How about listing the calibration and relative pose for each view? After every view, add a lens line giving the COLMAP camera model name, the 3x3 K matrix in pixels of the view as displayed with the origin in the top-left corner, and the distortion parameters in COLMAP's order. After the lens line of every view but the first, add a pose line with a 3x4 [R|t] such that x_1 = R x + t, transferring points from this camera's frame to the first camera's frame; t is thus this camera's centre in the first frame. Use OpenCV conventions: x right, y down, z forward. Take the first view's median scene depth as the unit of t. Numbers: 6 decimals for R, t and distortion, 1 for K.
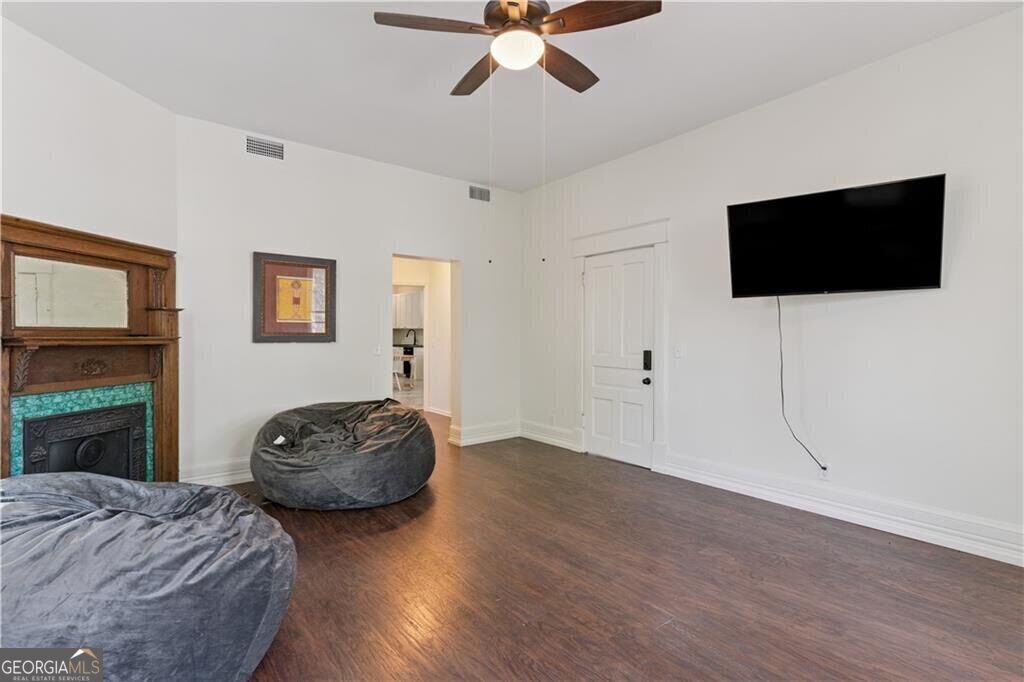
lens RADIAL K [[488.9, 0, 508.9], [0, 488.9, 336.7], [0, 0, 1]] dist [0.002800, 0.000248]
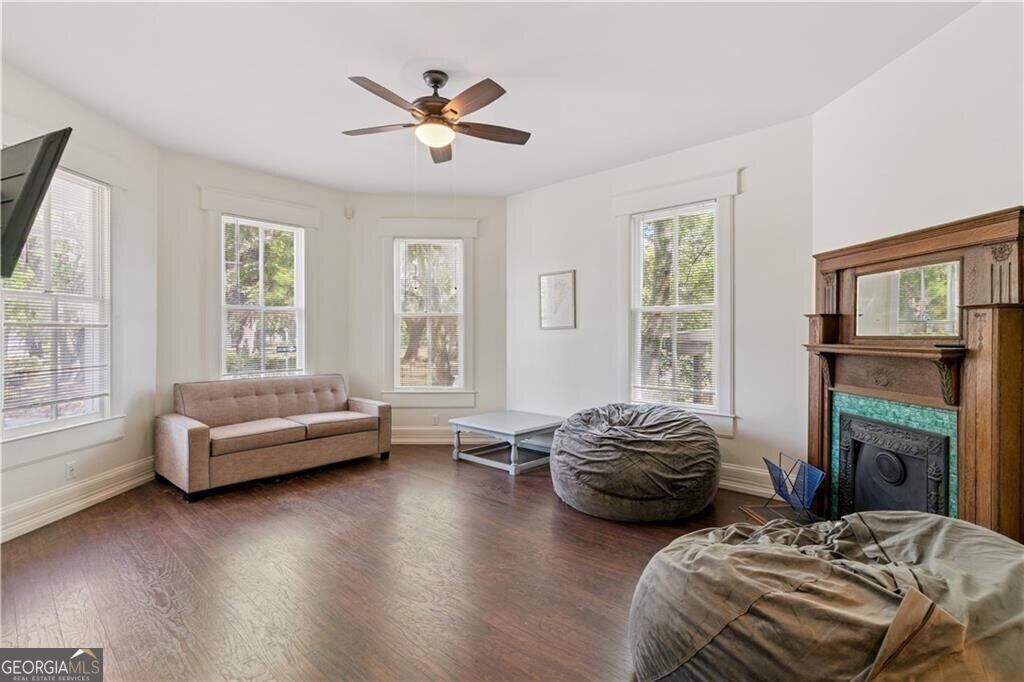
lens RADIAL K [[488.9, 0, 508.9], [0, 488.9, 336.7], [0, 0, 1]] dist [0.002800, 0.000248]
pose [[-0.986344, -0.011705, -0.164281, 0.027687], [-0.012144, 0.999925, 0.001670, -0.009550], [0.164250, 0.003642, -0.986412, 1.793933]]
